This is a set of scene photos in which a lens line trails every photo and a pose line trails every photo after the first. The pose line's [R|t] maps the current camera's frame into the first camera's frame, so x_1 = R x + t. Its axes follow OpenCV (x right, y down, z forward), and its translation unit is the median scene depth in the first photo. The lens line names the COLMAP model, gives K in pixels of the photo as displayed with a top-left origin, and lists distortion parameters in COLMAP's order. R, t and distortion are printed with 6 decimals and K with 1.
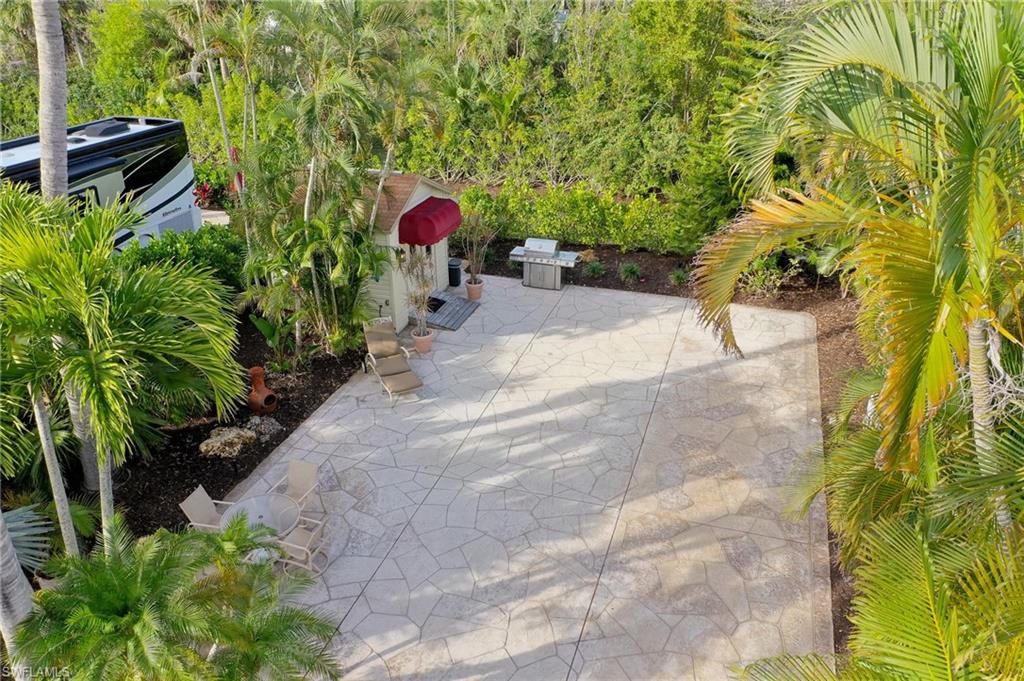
lens RADIAL K [[810.7, 0, 513.2], [0, 810.7, 338.3], [0, 0, 1]] dist [0.001649, -0.003368]
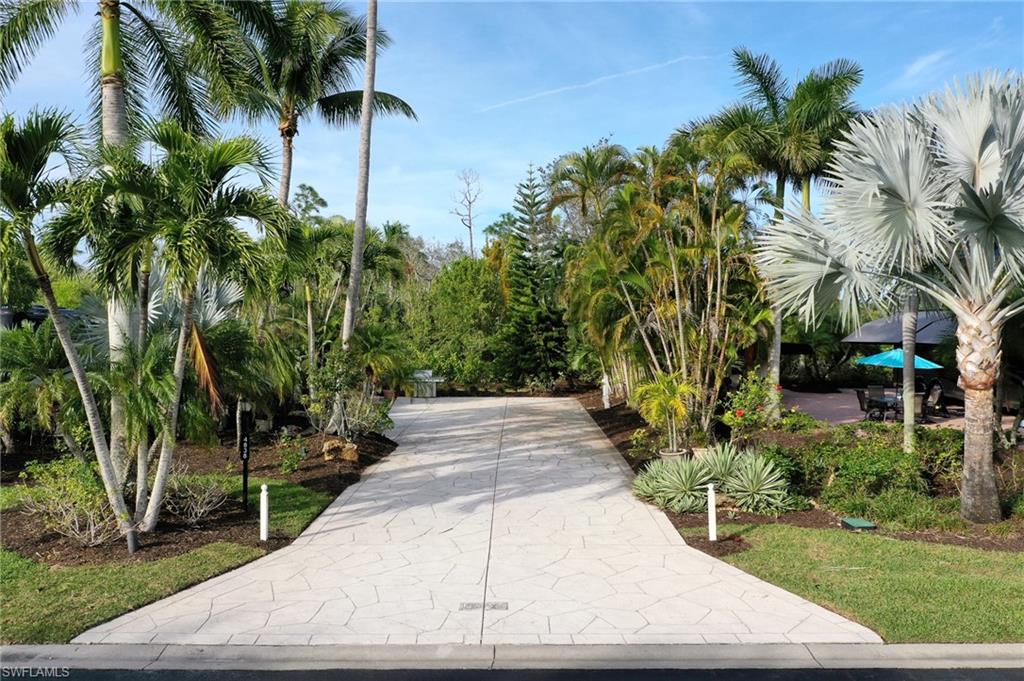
lens RADIAL K [[810.7, 0, 505.0], [0, 810.7, 332.0], [0, 0, 1]] dist [0.001649, -0.003368]
pose [[0.958821, 0.001402, 0.284007, -0.479854], [0.118780, 0.906354, -0.405480, 0.874925], [-0.257980, 0.422517, 0.868865, -0.985035]]
